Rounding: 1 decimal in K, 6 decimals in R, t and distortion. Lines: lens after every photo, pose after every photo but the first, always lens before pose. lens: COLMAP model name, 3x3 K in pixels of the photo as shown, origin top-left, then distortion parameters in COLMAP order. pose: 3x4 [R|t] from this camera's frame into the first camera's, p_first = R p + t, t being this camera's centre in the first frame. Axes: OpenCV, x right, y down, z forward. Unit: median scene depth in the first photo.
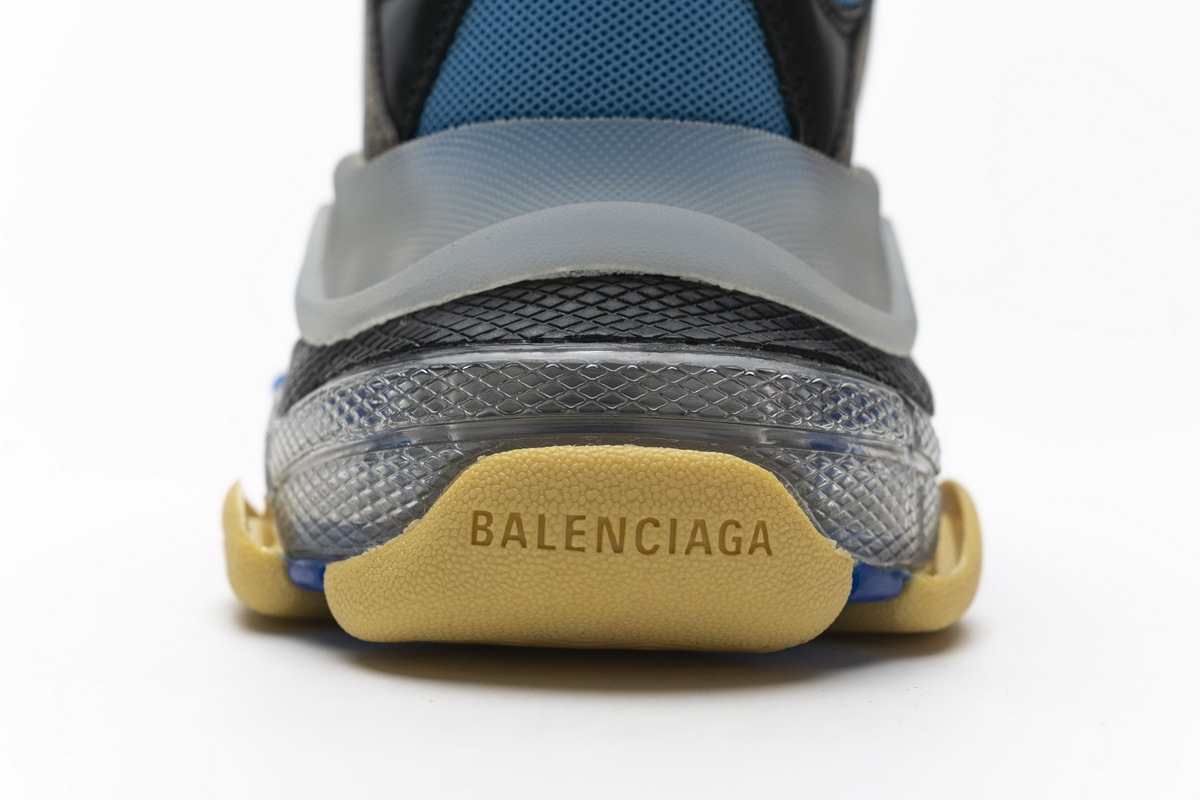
lens RADIAL K [[2323.5, 0, 599.6], [0, 2323.5, 402.0], [0, 0, 1]] dist [-0.002602, 0.000000]
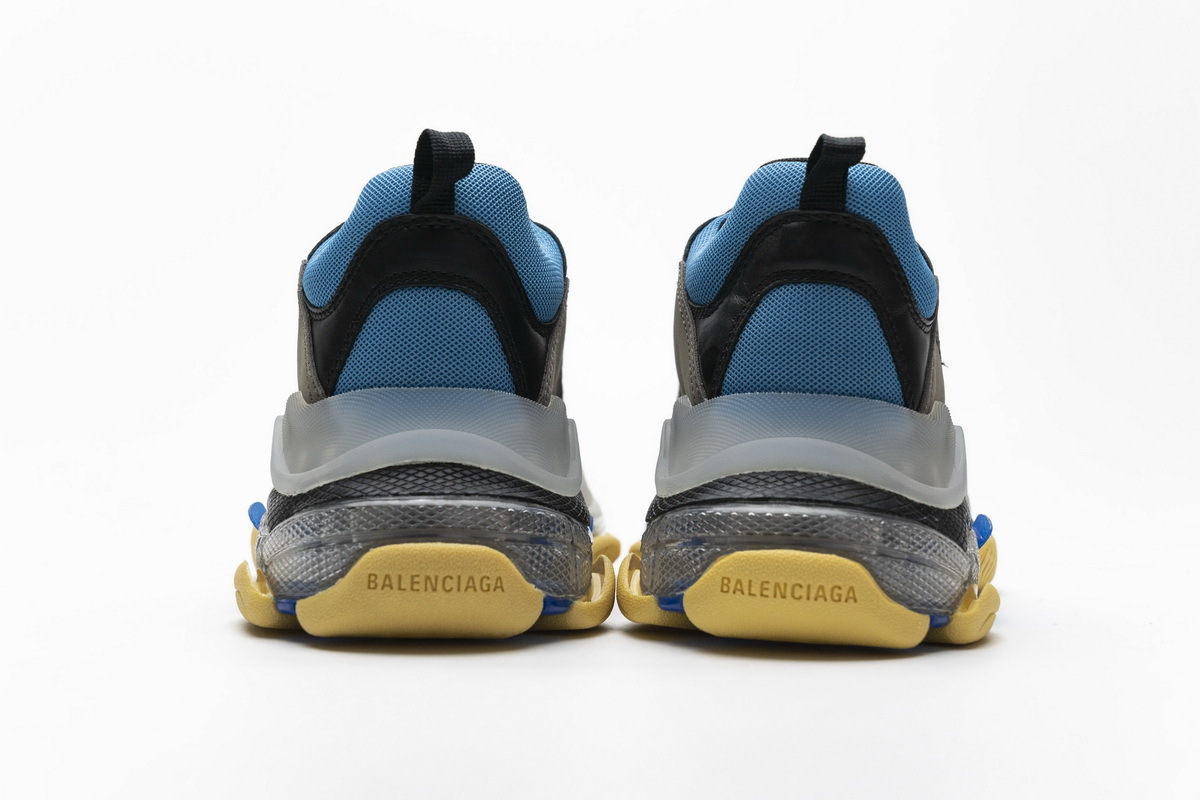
lens RADIAL K [[2323.5, 0, 595.2], [0, 2323.5, 395.0], [0, 0, 1]] dist [-0.002602, 0.000000]
pose [[0.997025, -0.010627, 0.076337, -0.005917], [0.013566, 0.999182, -0.038088, -0.033908], [-0.075869, 0.039010, 0.996354, -1.158429]]
